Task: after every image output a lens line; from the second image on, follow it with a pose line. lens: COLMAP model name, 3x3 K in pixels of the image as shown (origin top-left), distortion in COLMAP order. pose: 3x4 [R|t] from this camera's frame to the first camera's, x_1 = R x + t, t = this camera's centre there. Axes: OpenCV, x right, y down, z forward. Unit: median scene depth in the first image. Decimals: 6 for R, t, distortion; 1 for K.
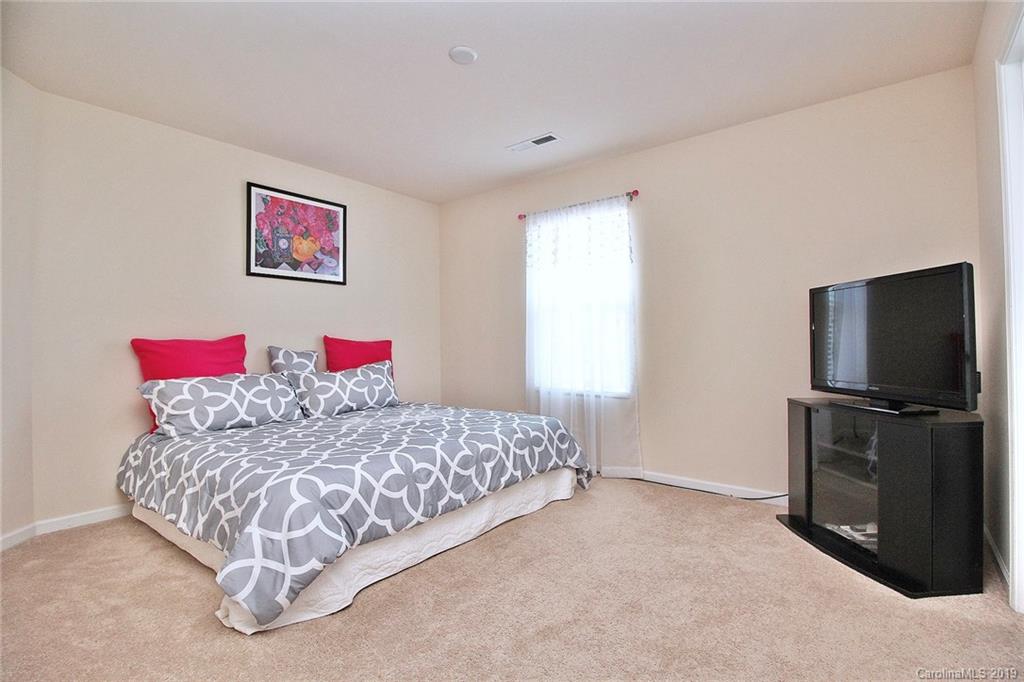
lens RADIAL K [[483.2, 0, 513.3], [0, 483.2, 341.0], [0, 0, 1]] dist [-0.000253, -0.000887]
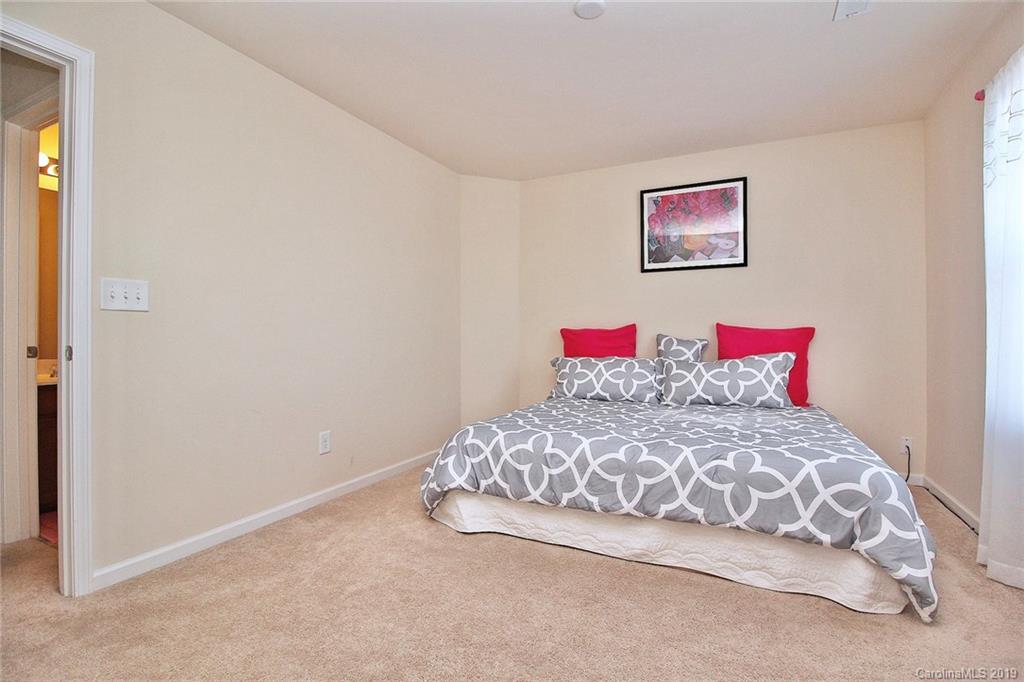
lens RADIAL K [[483.2, 0, 513.5], [0, 483.2, 336.3], [0, 0, 1]] dist [-0.000253, -0.000887]
pose [[0.222985, 0.008398, -0.974786, 0.498873], [0.007091, 0.999922, 0.010236, 0.002507], [0.974796, -0.009195, 0.222908, 0.438548]]
